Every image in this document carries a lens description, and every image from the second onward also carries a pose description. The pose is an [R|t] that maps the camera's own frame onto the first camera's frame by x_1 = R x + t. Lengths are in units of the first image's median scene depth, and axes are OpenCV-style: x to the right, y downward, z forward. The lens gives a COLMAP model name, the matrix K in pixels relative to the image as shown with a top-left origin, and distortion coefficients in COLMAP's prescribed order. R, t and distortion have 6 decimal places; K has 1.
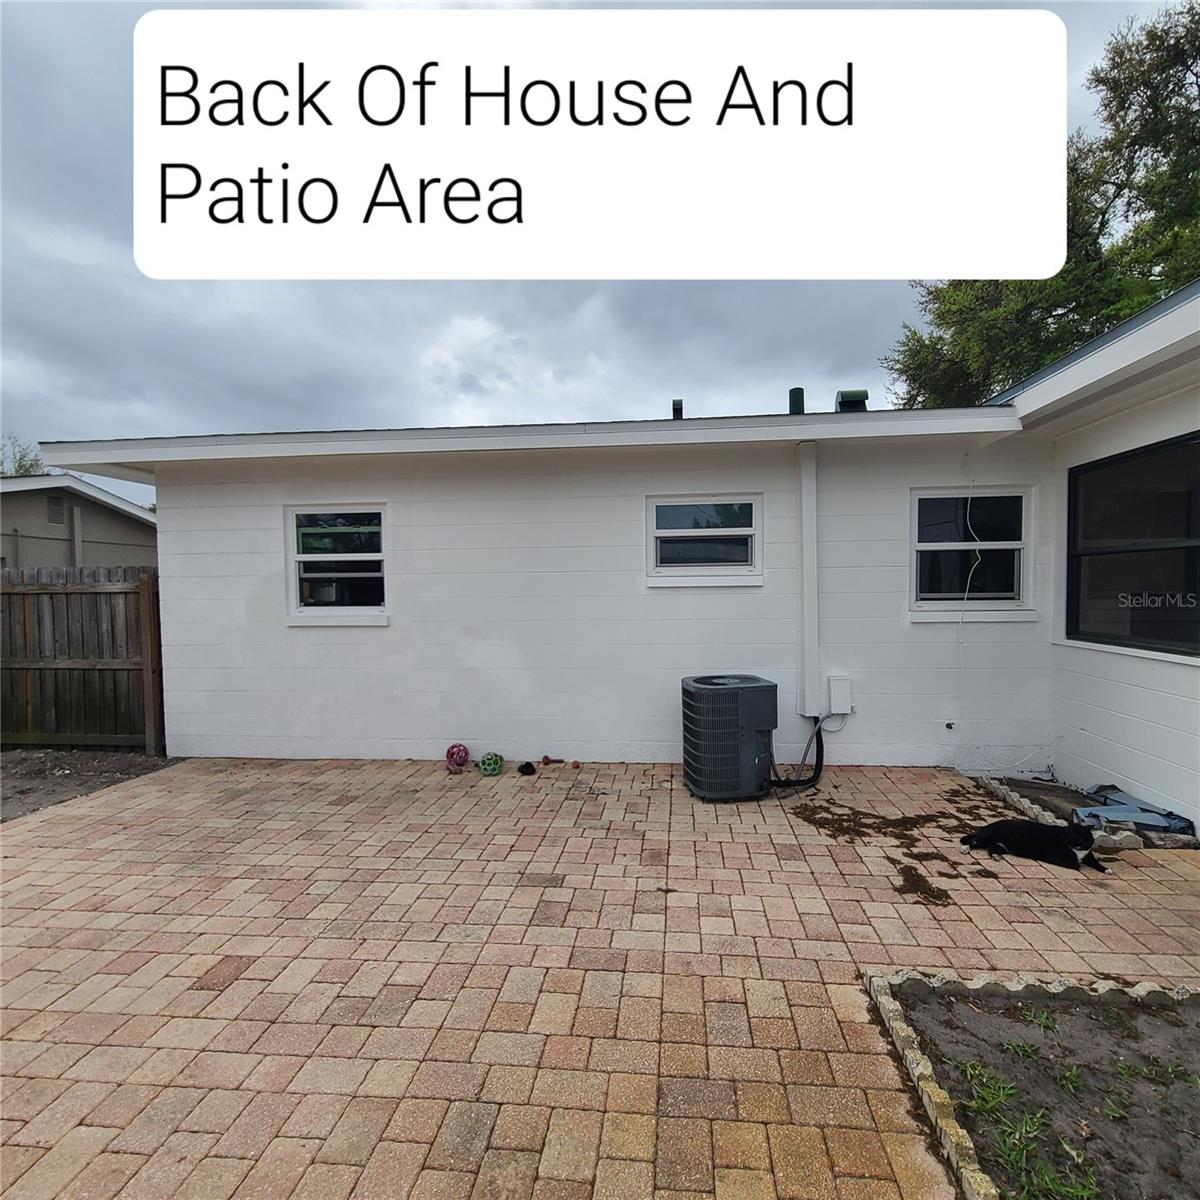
lens RADIAL K [[651.5, 0, 608.1], [0, 651.5, 618.4], [0, 0, 1]] dist [0.000930, -0.000427]
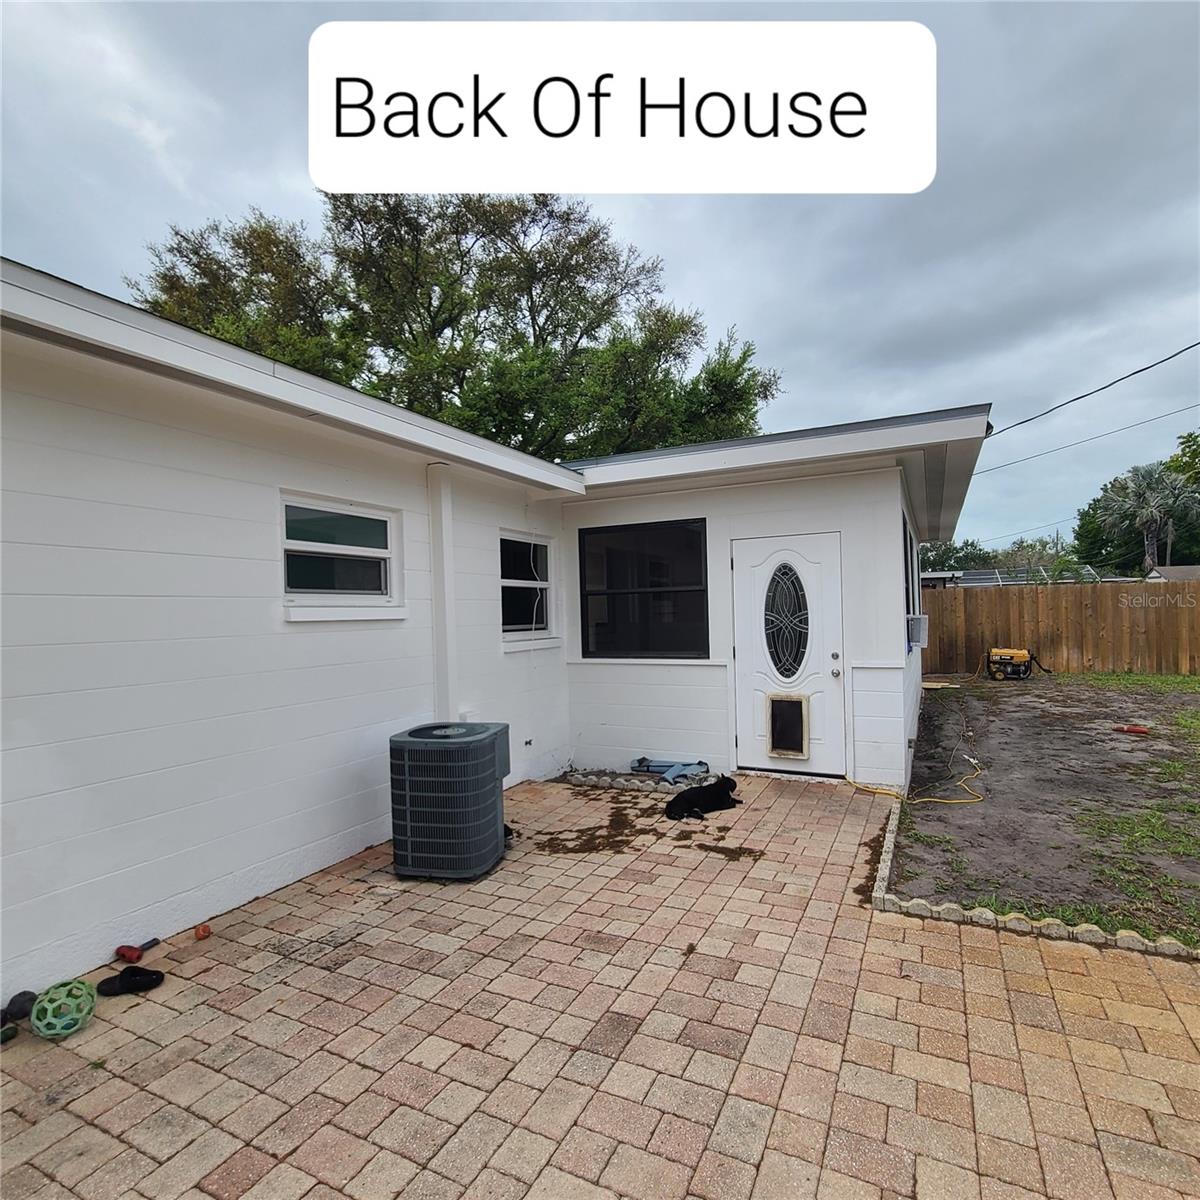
lens RADIAL K [[651.5, 0, 610.2], [0, 651.5, 622.1], [0, 0, 1]] dist [0.000930, -0.000427]
pose [[0.349161, -0.008780, 0.937022, -0.590394], [0.067231, 0.997614, -0.015704, -0.018800], [-0.934648, 0.068480, 0.348918, 0.574353]]
